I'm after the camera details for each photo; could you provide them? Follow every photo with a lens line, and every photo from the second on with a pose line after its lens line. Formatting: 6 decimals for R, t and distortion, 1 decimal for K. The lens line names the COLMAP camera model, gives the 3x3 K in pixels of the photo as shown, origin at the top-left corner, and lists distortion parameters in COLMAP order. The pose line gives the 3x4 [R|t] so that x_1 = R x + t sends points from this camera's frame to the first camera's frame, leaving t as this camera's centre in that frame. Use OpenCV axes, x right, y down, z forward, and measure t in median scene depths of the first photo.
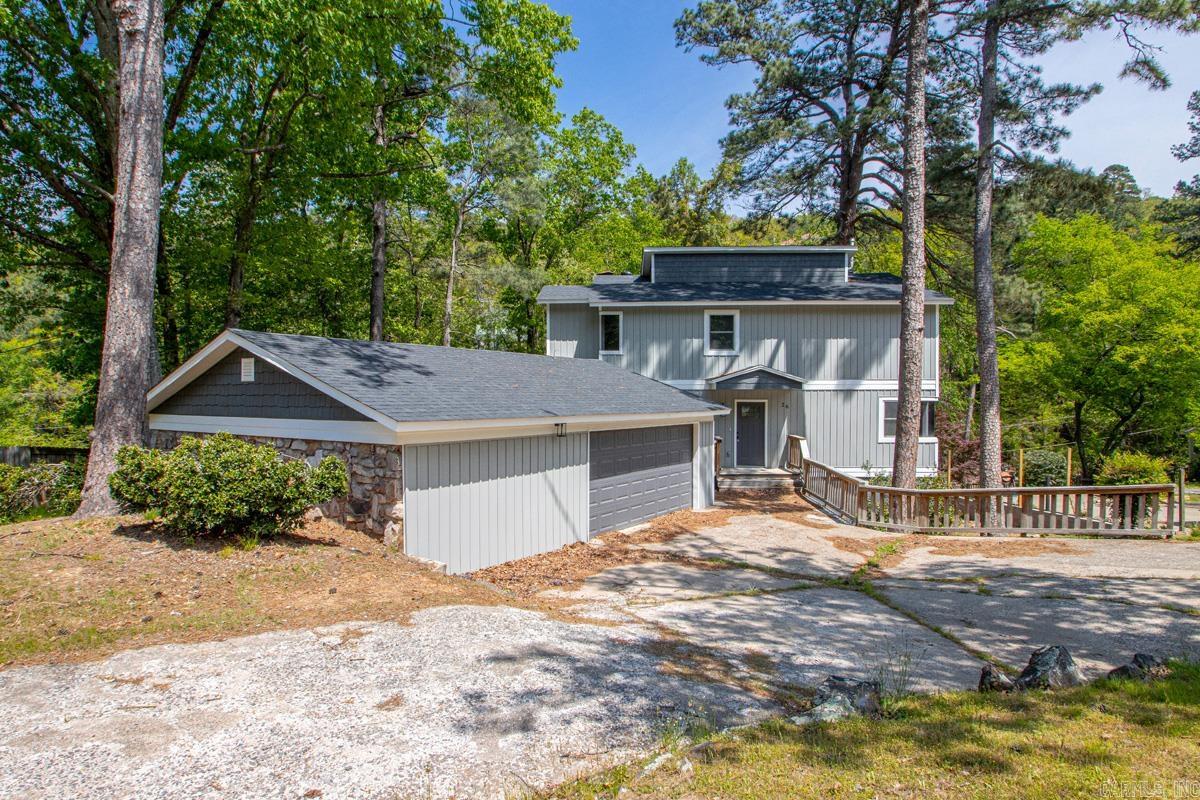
lens RADIAL K [[647.4, 0, 600.0], [0, 647.4, 400.0], [0, 0, 1]] dist [0.001249, -0.000037]
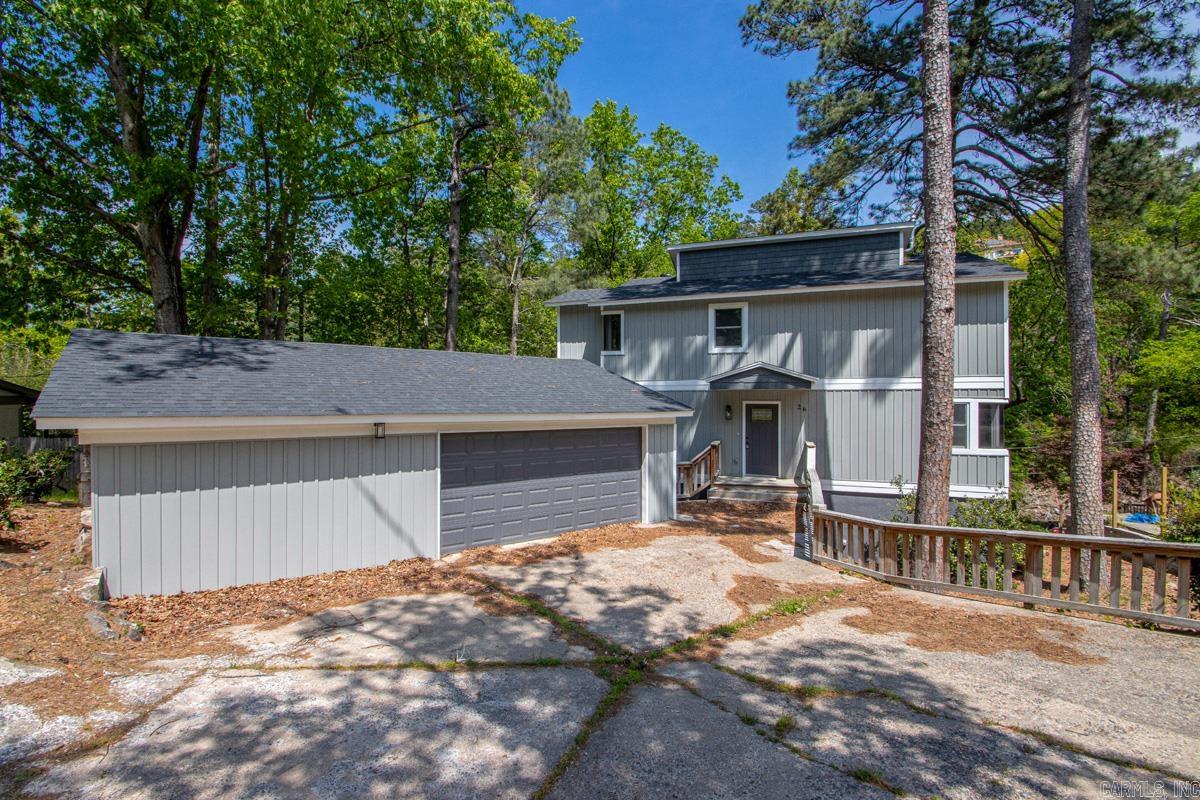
lens RADIAL K [[552.5, 0, 593.1], [0, 552.5, 398.8], [0, 0, 1]] dist [0.015952, -0.012207]
pose [[0.954173, -0.000058, -0.299256, 0.245179], [-0.003583, 0.999926, -0.011620, 0.005969], [0.299234, 0.012160, 0.954102, 0.203147]]
